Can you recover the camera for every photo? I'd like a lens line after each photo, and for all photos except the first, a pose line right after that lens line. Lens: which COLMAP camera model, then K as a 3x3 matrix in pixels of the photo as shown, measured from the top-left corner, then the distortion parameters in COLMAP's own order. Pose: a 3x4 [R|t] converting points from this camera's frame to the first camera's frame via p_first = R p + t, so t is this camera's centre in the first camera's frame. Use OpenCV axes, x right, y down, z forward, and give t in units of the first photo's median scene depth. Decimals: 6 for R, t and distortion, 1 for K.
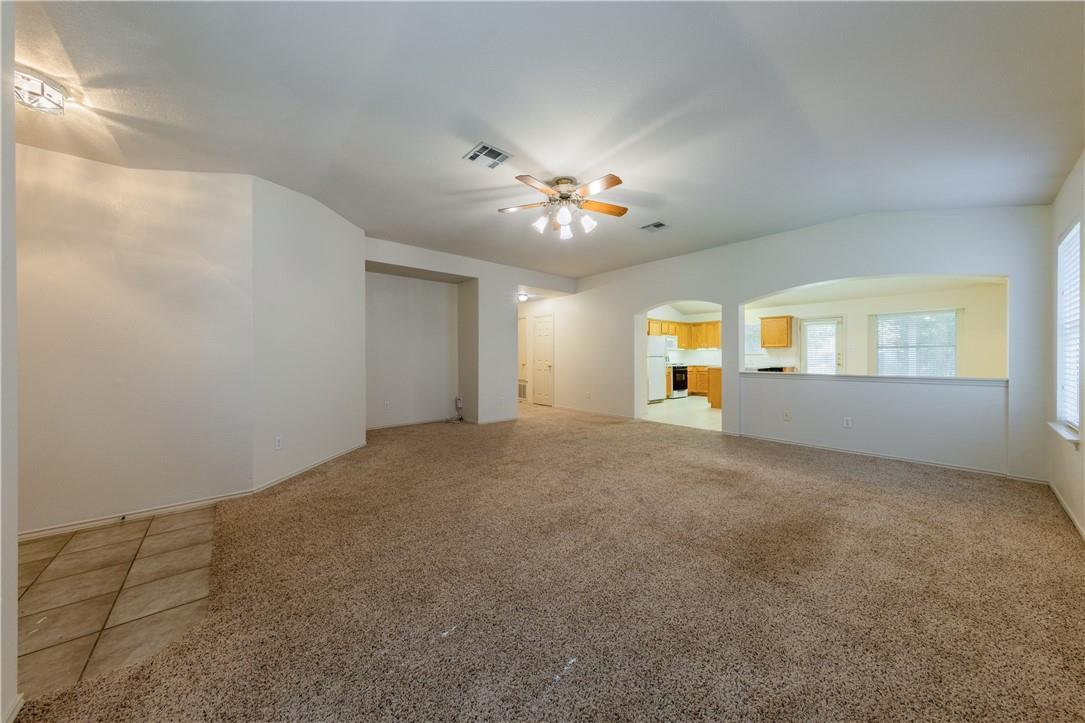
lens RADIAL K [[360.8, 0, 539.4], [0, 360.8, 358.6], [0, 0, 1]] dist [-0.000004, 0.000015]
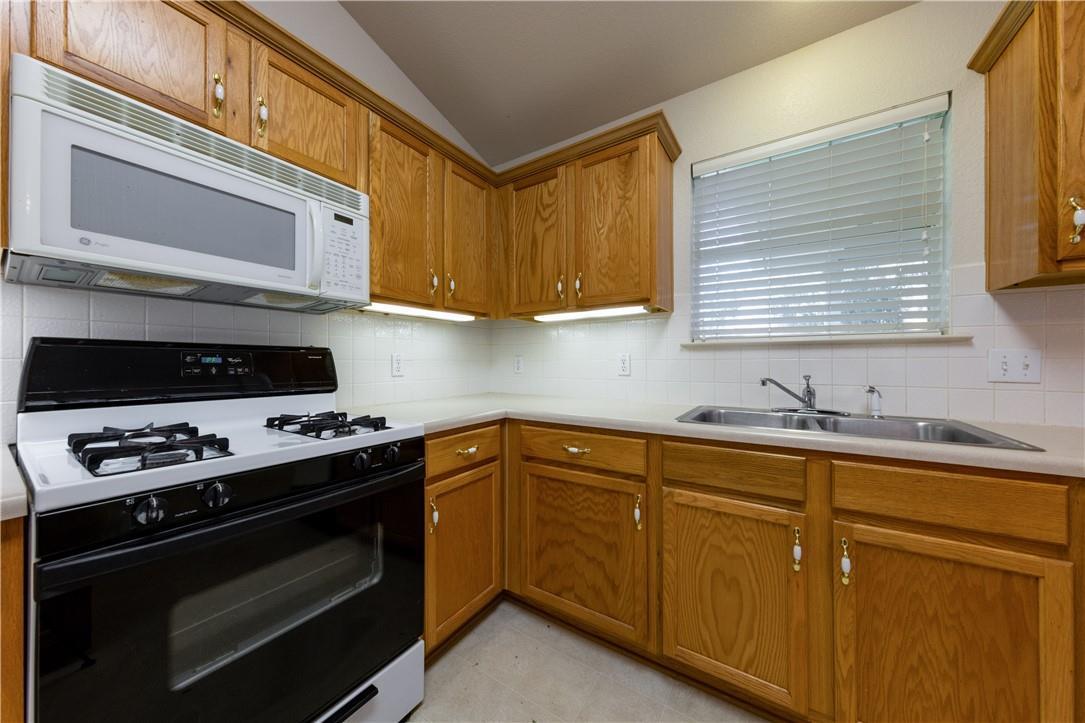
lens RADIAL K [[360.8, 0, 539.4], [0, 360.8, 358.6], [0, 0, 1]] dist [-0.000004, 0.000015]
pose [[0.958423, 0.000159, 0.285350, 0.429139], [0.000469, 0.999998, -0.002135, -0.004489], [-0.285349, 0.002180, 0.958421, 0.913452]]
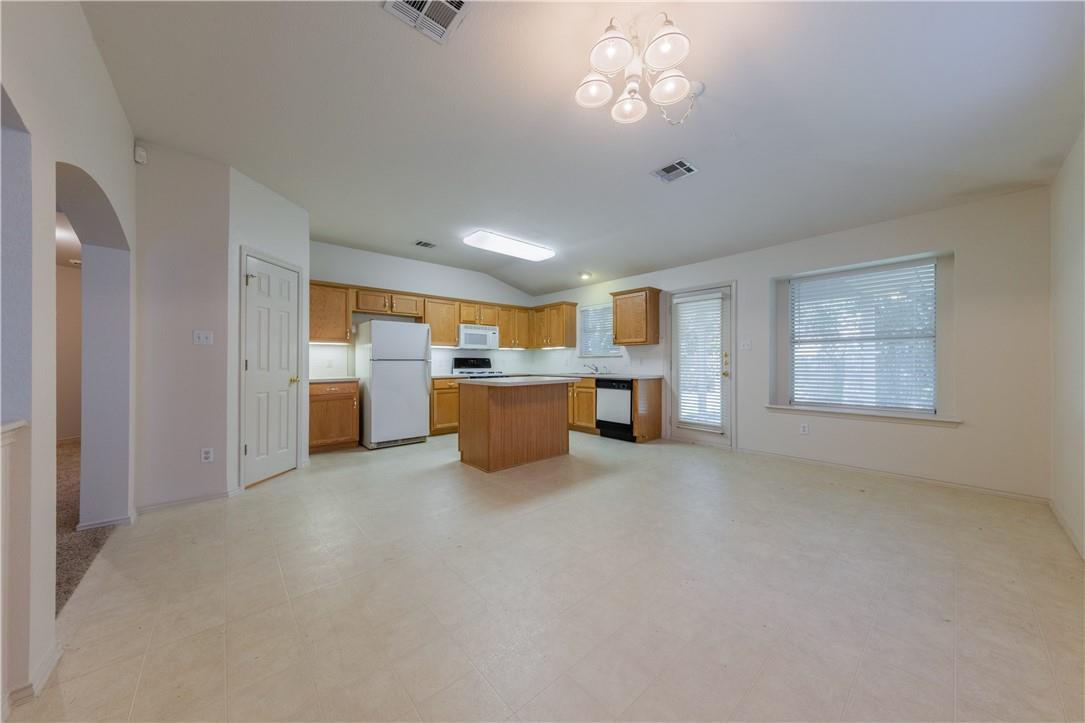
lens RADIAL K [[360.8, 0, 539.4], [0, 360.8, 358.6], [0, 0, 1]] dist [-0.000004, 0.000015]
pose [[0.999944, -0.003260, 0.010063, 0.474287], [0.003313, 0.999981, -0.005272, -0.004815], [-0.010045, 0.005305, 0.999935, 0.401309]]
